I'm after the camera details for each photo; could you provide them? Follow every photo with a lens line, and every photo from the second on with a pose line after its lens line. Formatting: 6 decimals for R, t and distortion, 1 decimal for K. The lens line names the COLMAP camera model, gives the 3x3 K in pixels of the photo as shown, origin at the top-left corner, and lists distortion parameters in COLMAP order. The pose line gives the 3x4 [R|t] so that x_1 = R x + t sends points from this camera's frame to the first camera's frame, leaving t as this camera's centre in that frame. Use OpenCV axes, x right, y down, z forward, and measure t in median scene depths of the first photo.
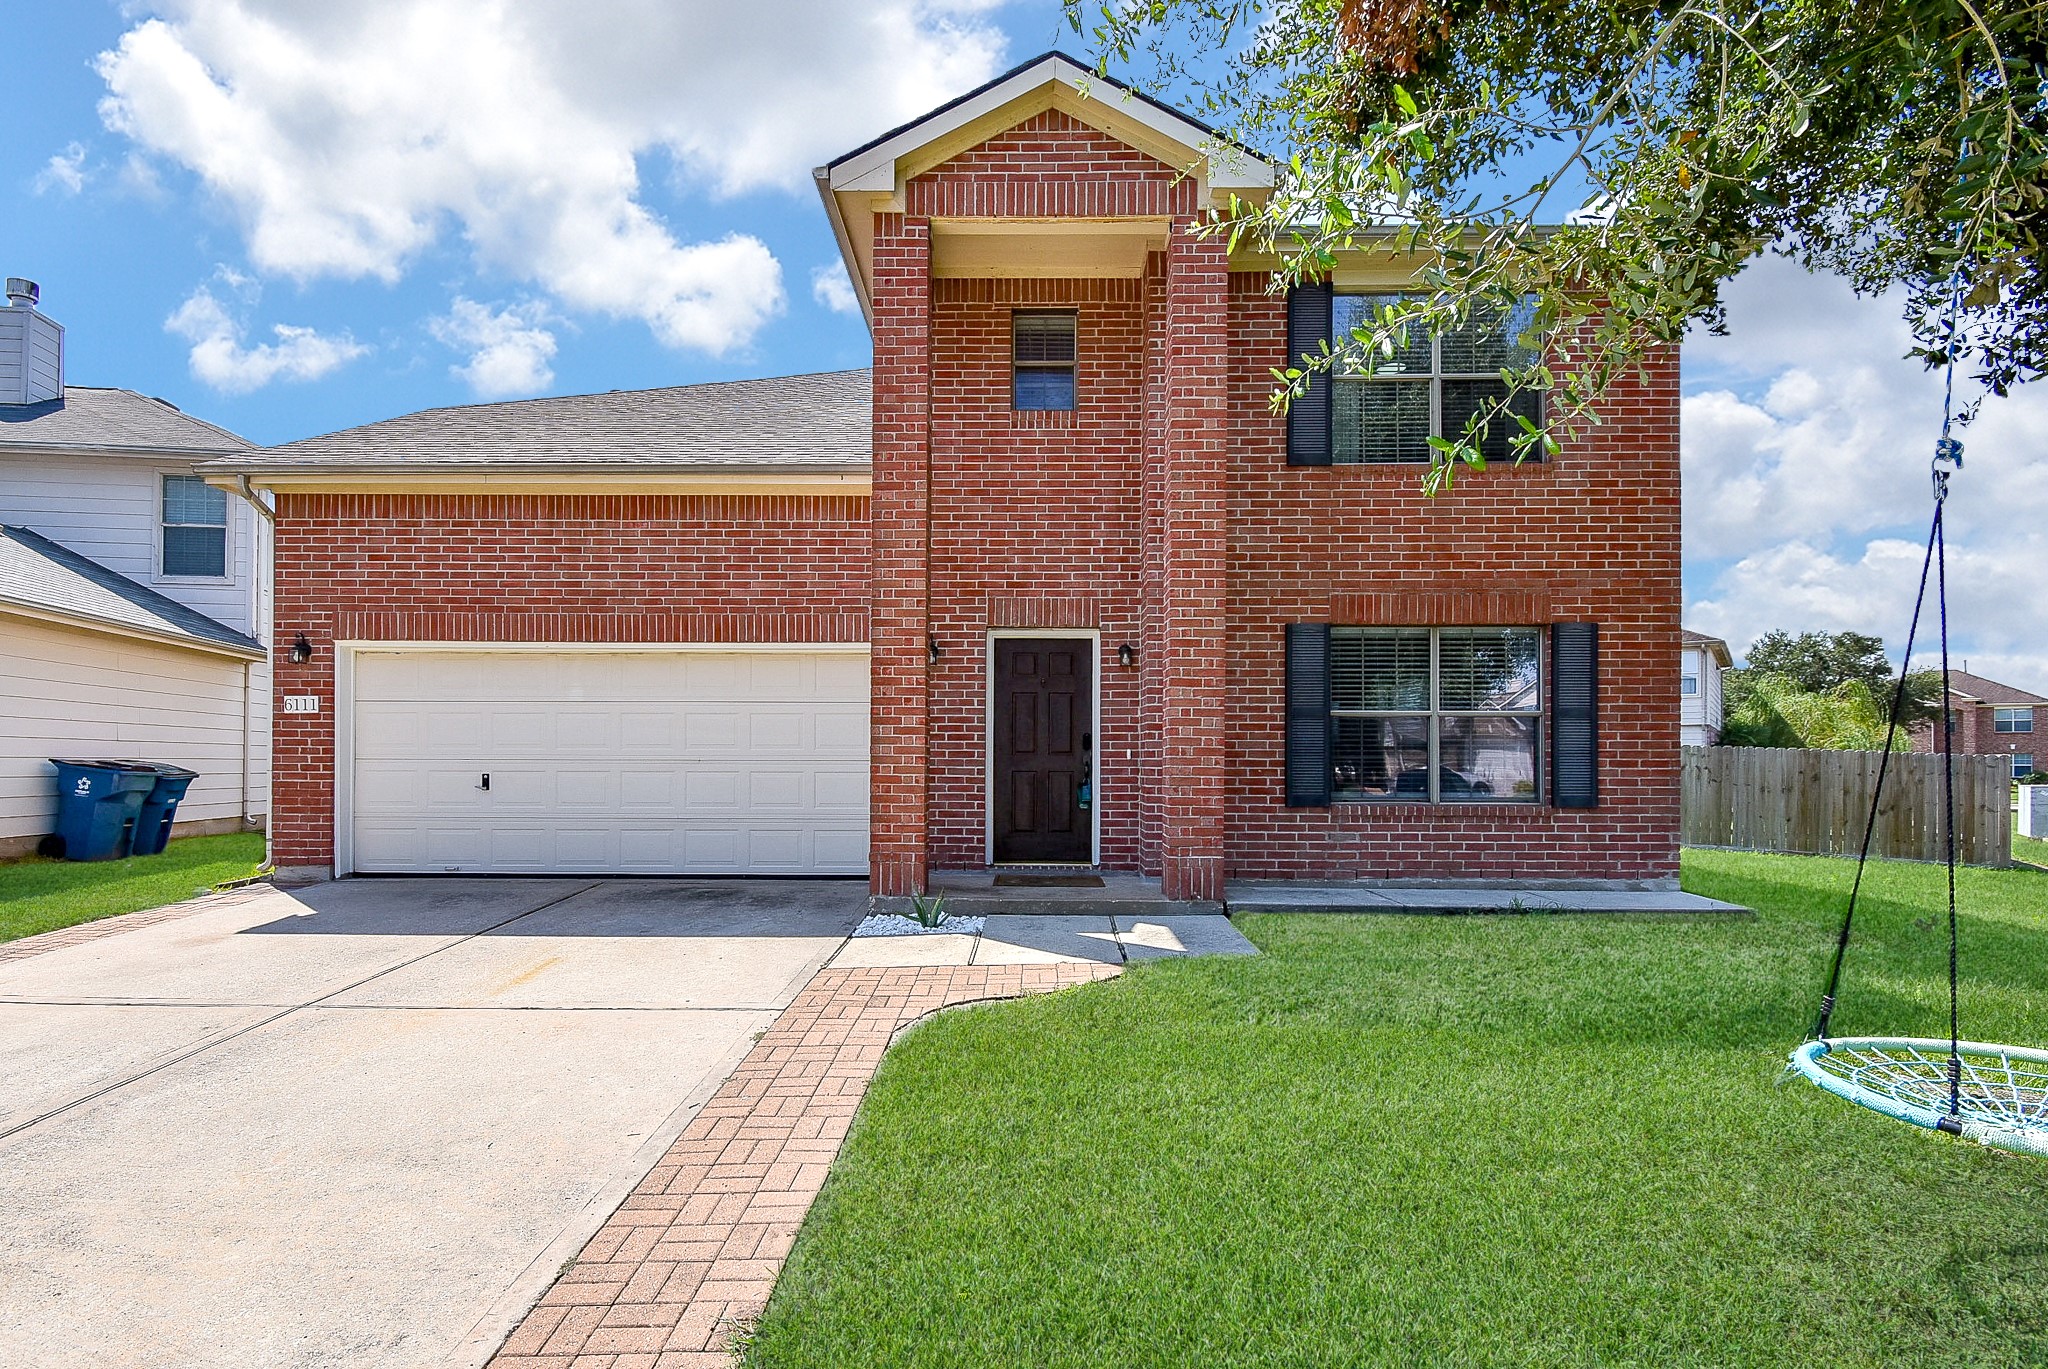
lens RADIAL K [[890.8, 0, 1019.5], [0, 890.8, 747.6], [0, 0, 1]] dist [-0.003215, -0.000389]
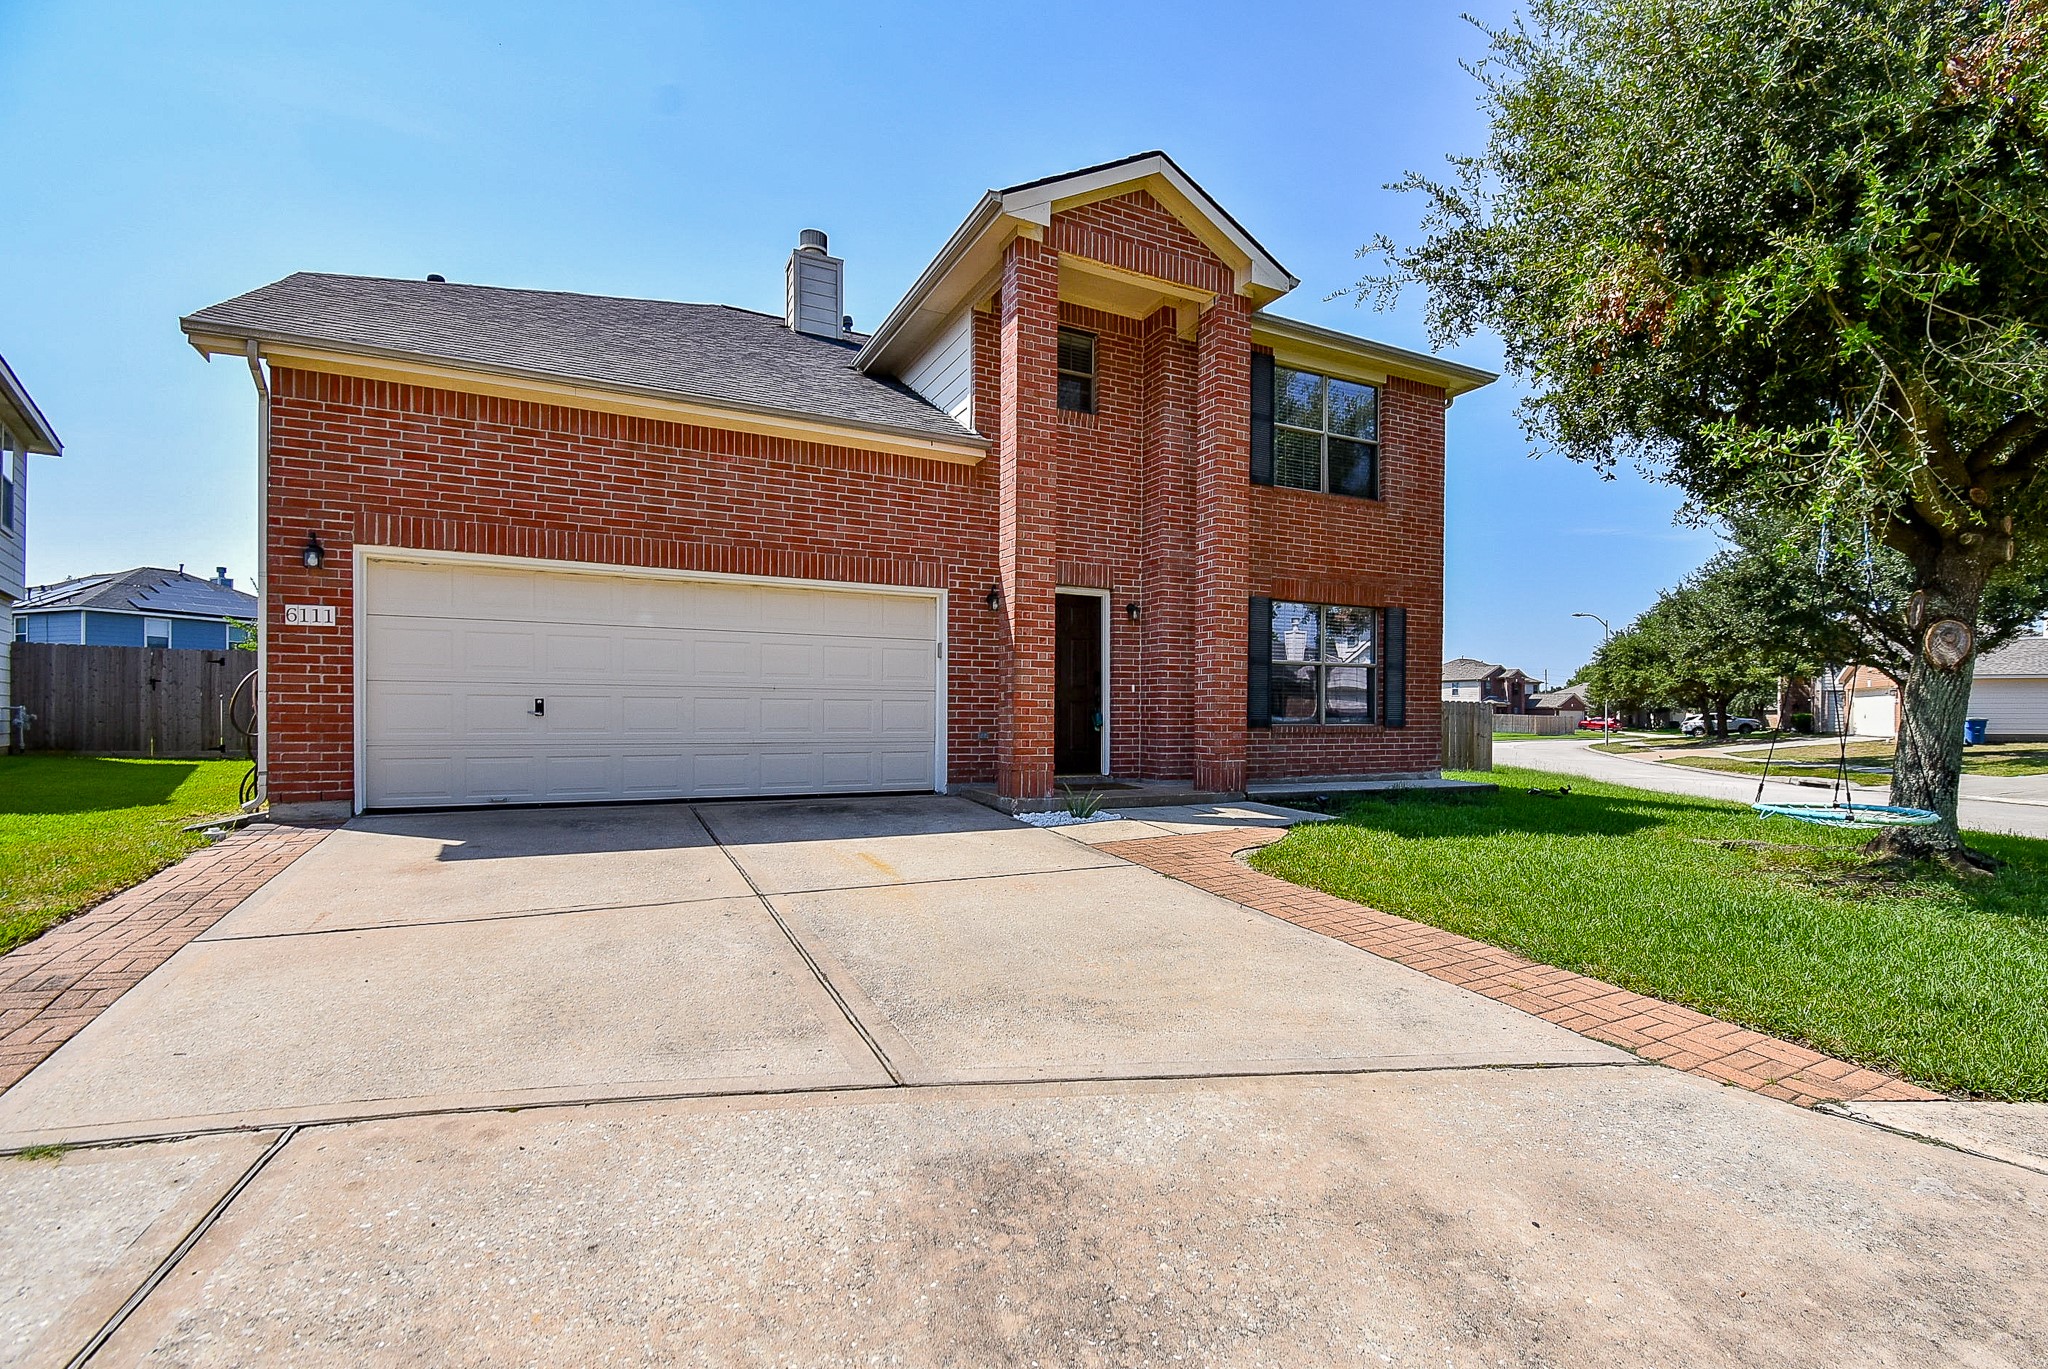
lens RADIAL K [[856.8, 0, 1024.8], [0, 856.8, 710.5], [0, 0, 1]] dist [-0.009177, -0.000127]
pose [[0.898091, 0.005613, 0.439775, -0.555545], [-0.011842, 0.999865, 0.011420, 0.026561], [-0.439651, -0.015464, 0.898036, -0.049236]]
